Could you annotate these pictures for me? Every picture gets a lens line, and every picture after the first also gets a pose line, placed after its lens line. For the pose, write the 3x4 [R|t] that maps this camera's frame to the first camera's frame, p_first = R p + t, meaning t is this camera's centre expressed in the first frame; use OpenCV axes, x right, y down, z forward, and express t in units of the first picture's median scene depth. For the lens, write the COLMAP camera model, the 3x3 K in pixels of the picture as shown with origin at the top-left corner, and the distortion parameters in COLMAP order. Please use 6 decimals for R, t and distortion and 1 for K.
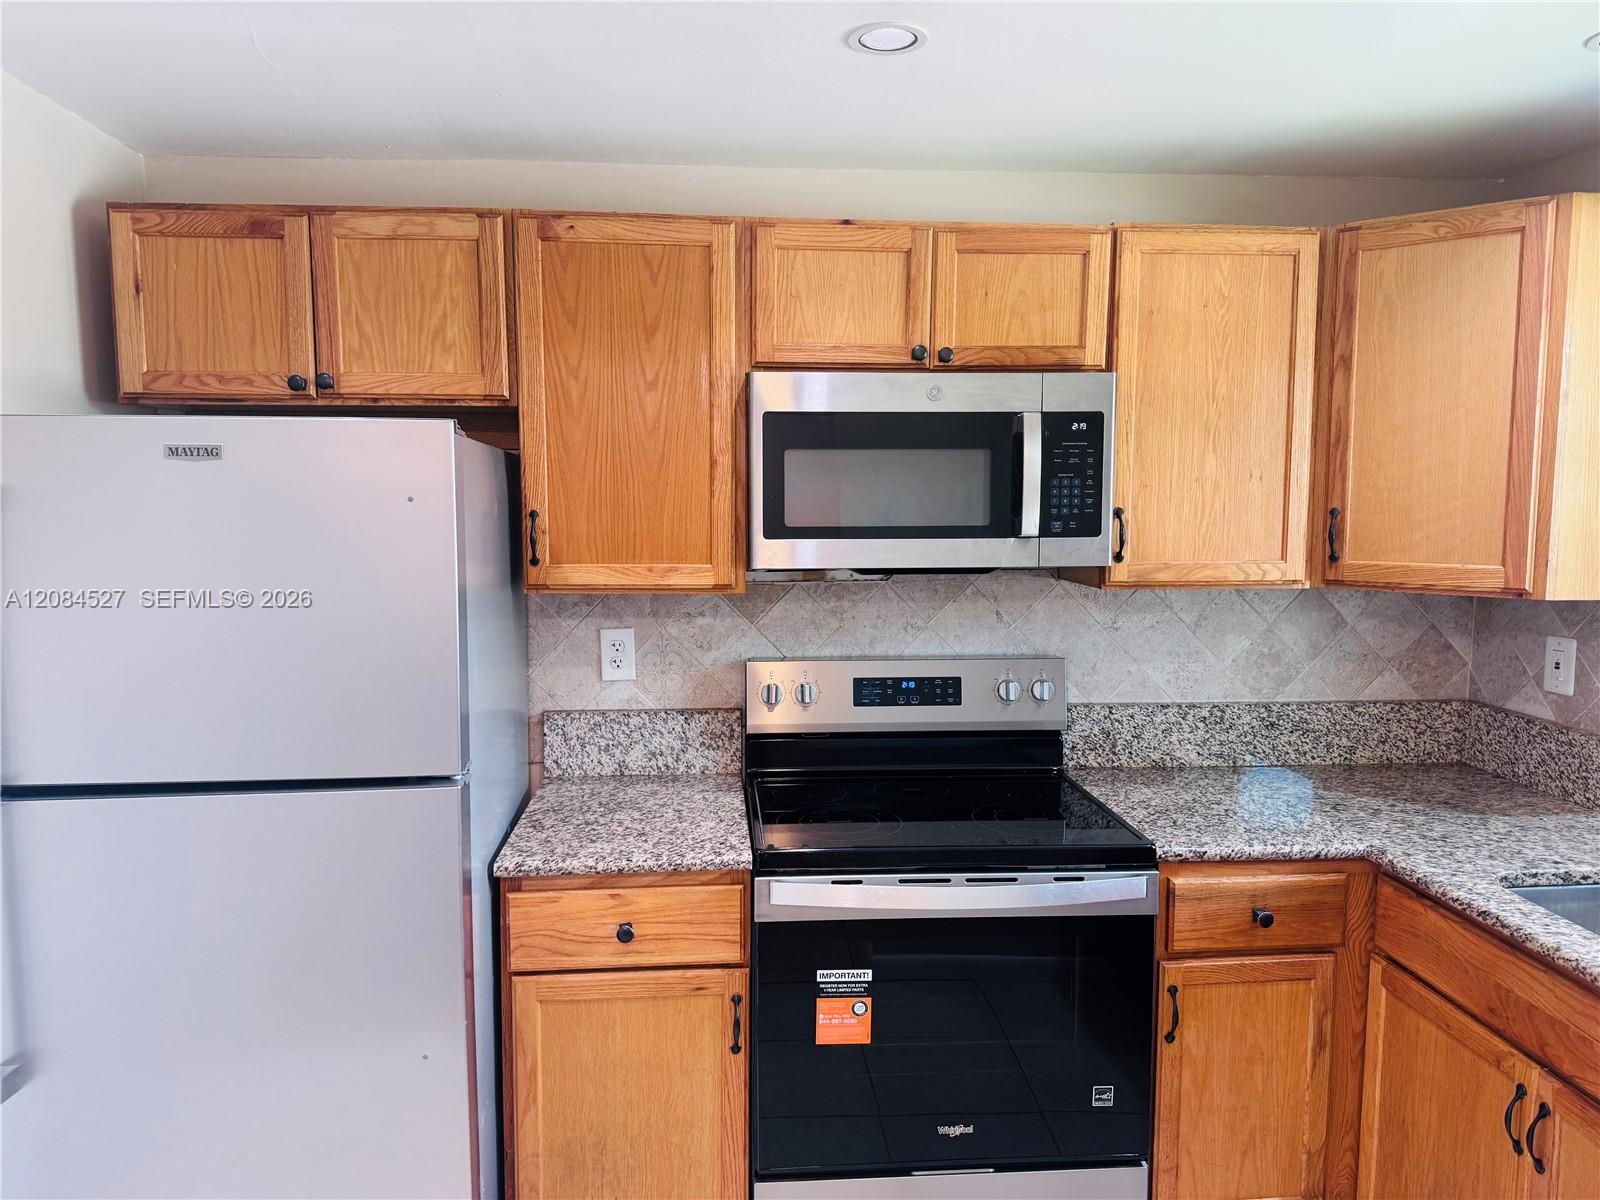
lens RADIAL K [[1118.1, 0, 793.5], [0, 1118.1, 600.5], [0, 0, 1]] dist [0.098325, -0.136116]
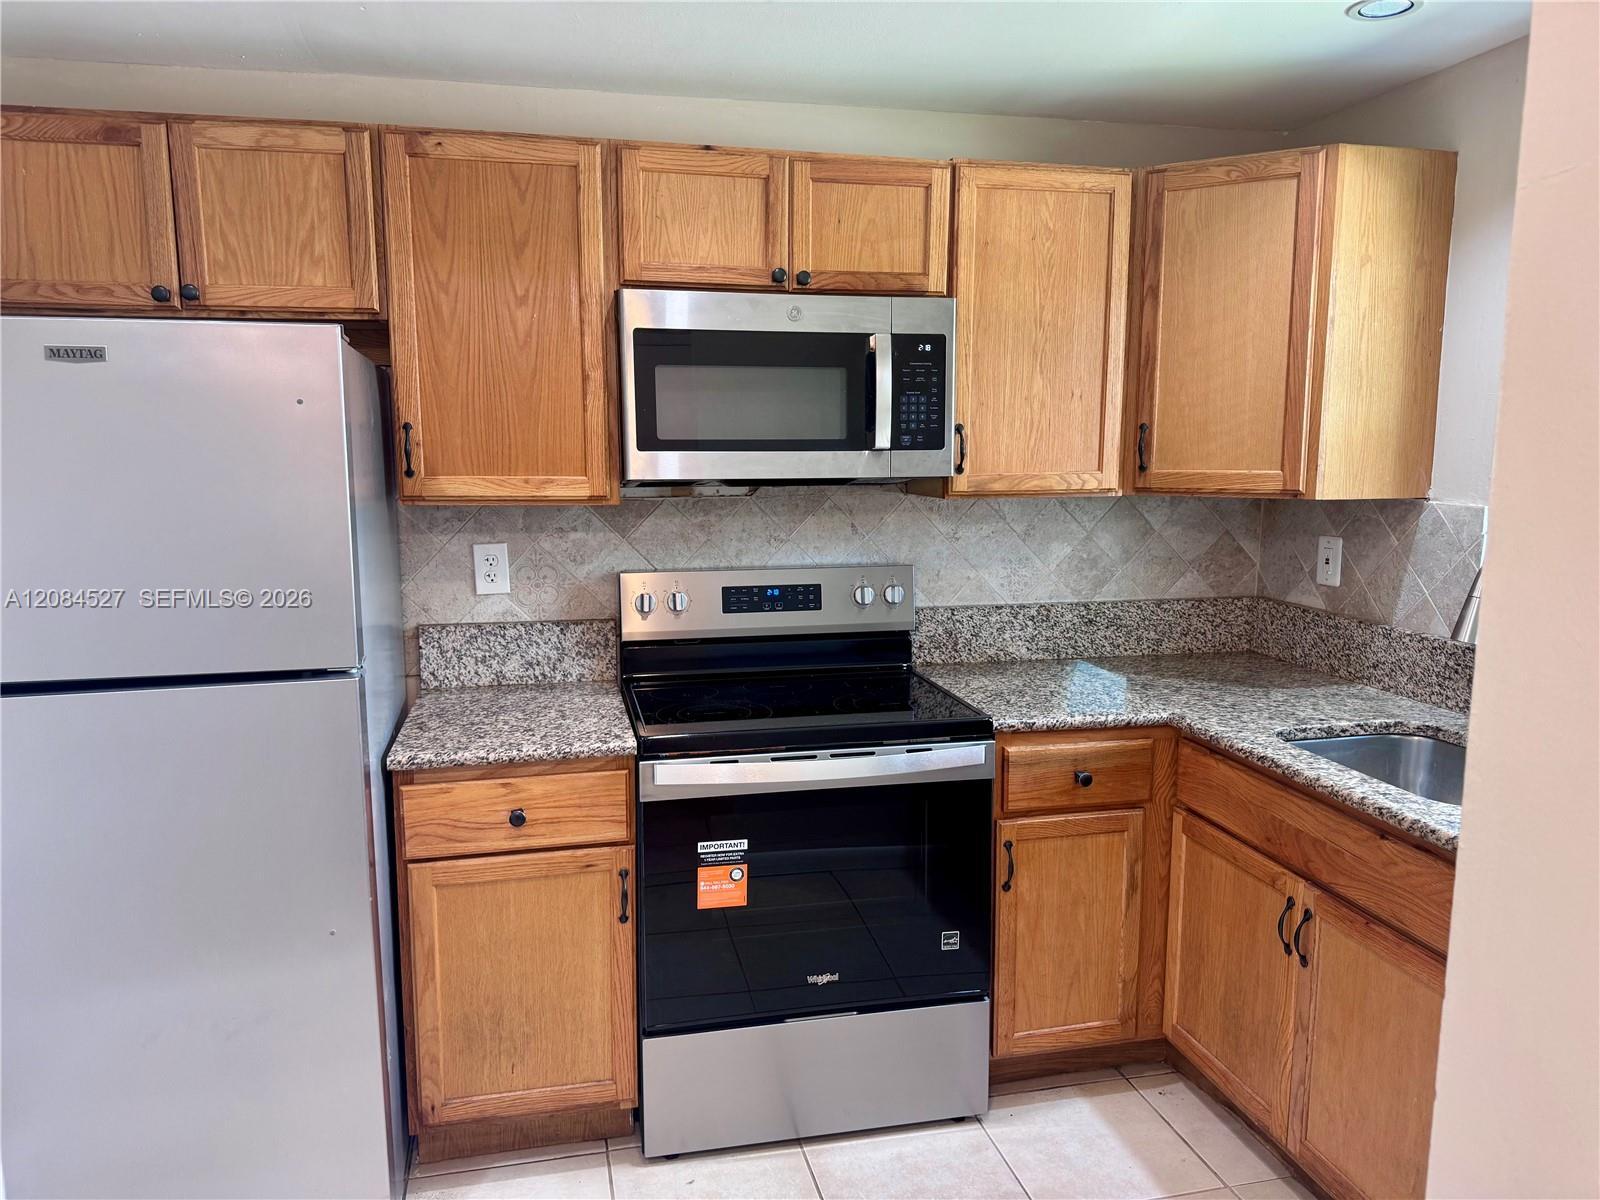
lens RADIAL K [[1125.7, 0, 801.4], [0, 1125.7, 604.0], [0, 0, 1]] dist [0.167609, -0.337661]
pose [[0.989410, -0.022895, 0.143333, -0.029319], [0.016150, 0.998714, 0.048048, 0.039642], [-0.144249, -0.045224, 0.988507, -0.087656]]
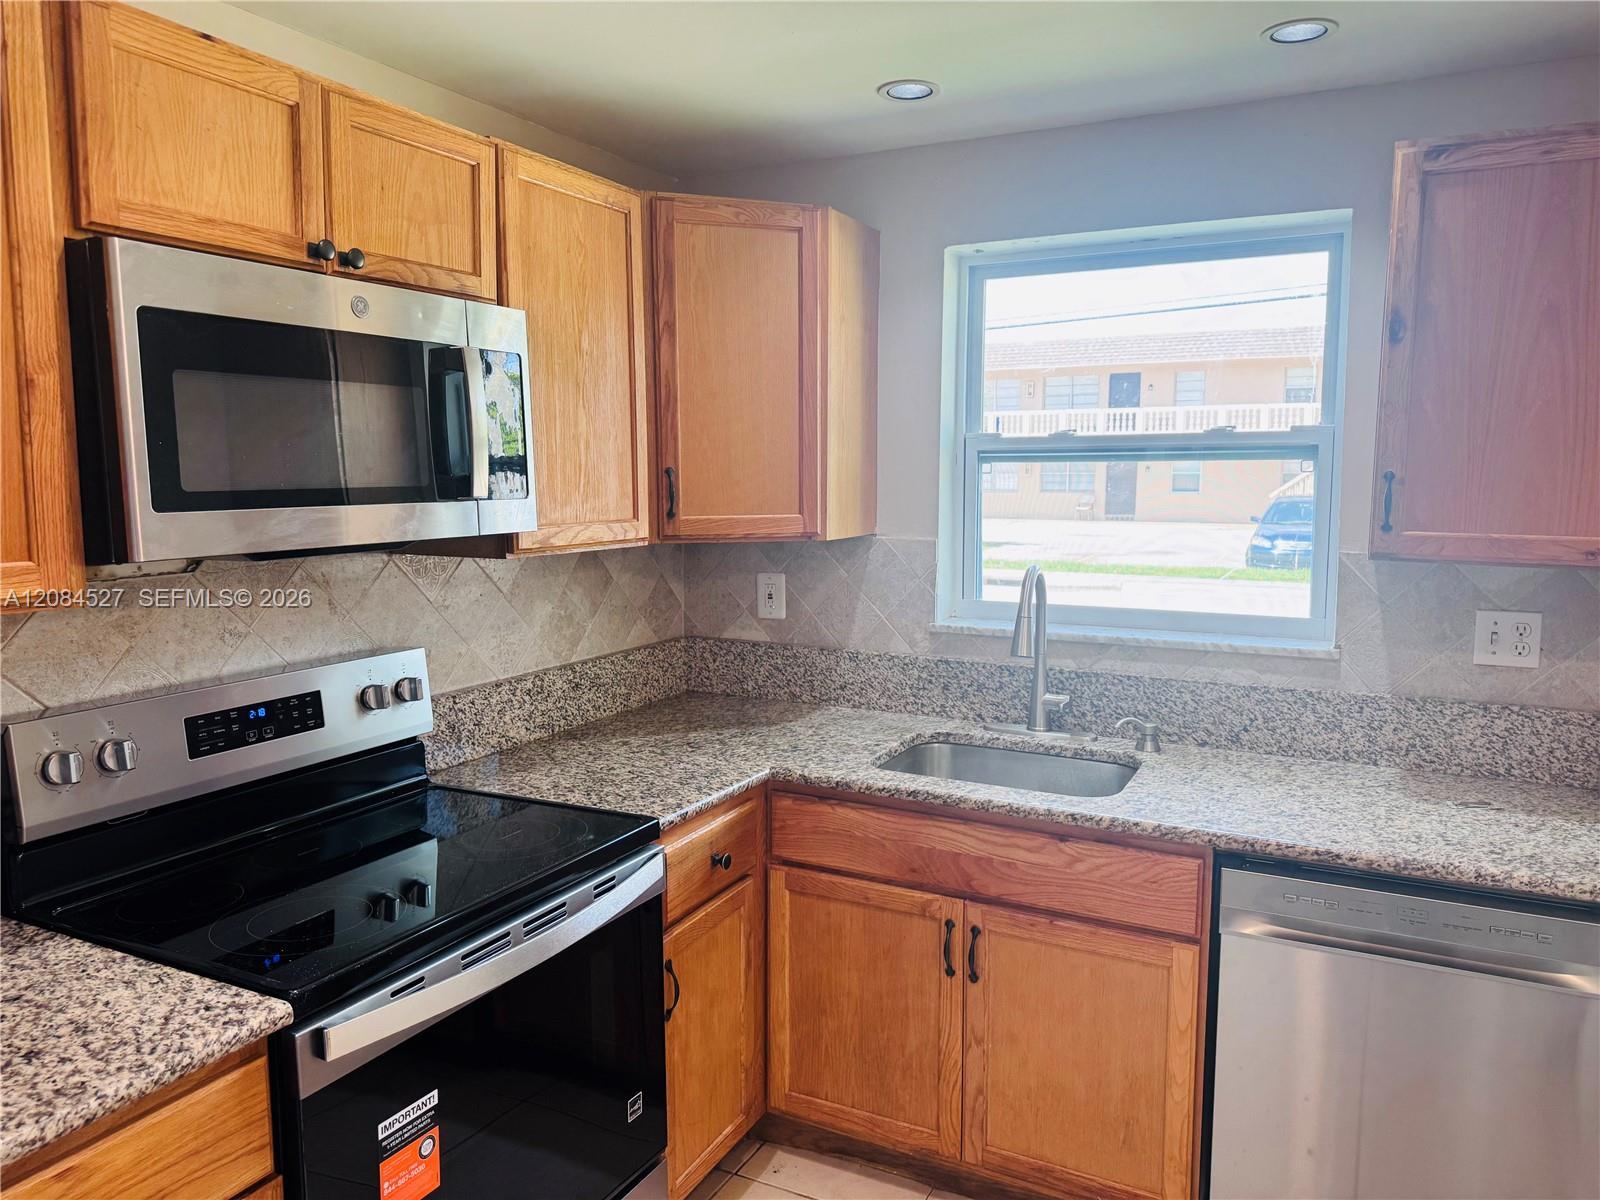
lens RADIAL K [[1119.2, 0, 802.6], [0, 1119.2, 593.0], [0, 0, 1]] dist [0.053337, -0.064991]
pose [[0.530386, -0.097107, 0.842176, -0.359421], [0.086768, 0.994419, 0.060017, -0.016952], [-0.843304, 0.041242, 0.535852, 0.354432]]
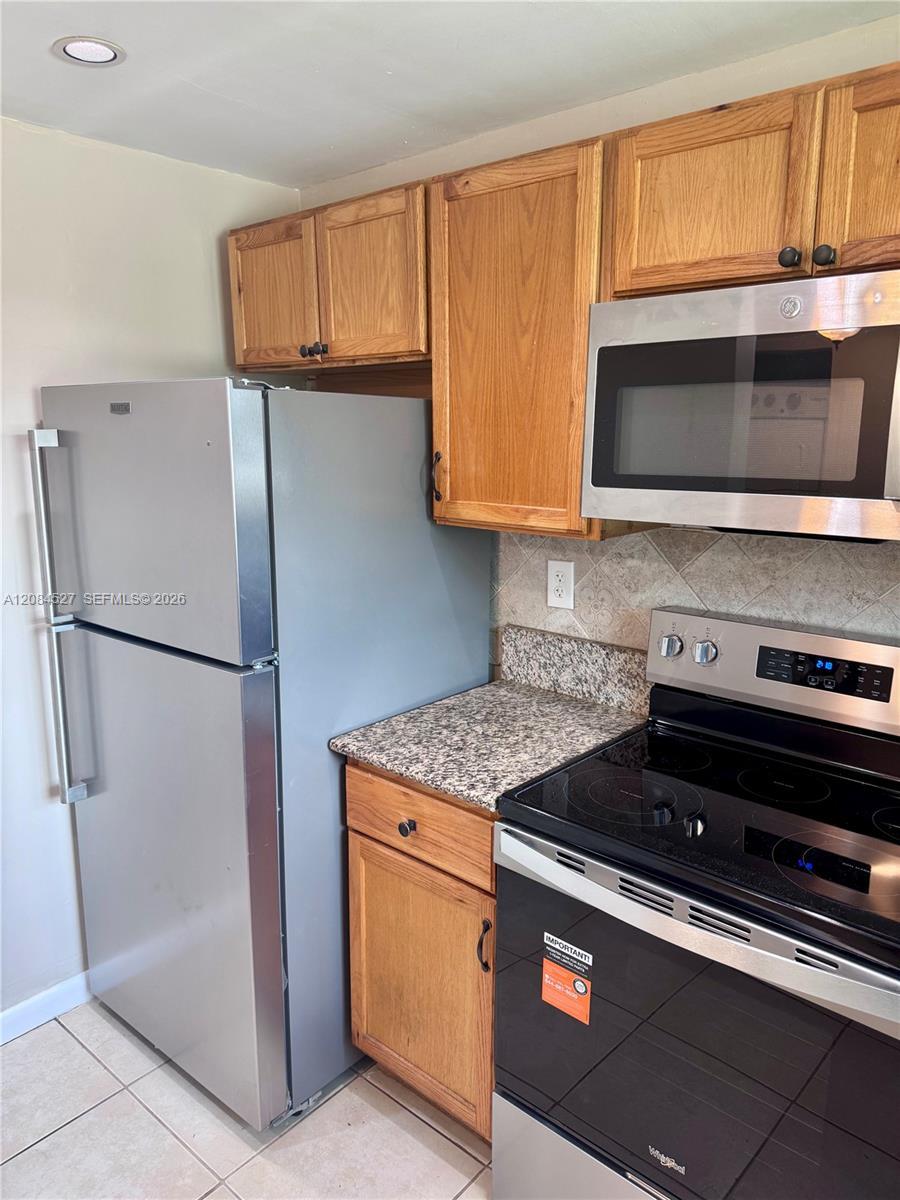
lens RADIAL K [[838.4, 0, 450.0], [0, 838.4, 600.0], [0, 0, 1]] dist [0.075617, -0.105465]
pose [[0.692448, 0.145252, -0.706695, 0.401587], [-0.068561, 0.988339, 0.135962, -0.046924], [0.718203, -0.045695, 0.694332, 0.401460]]
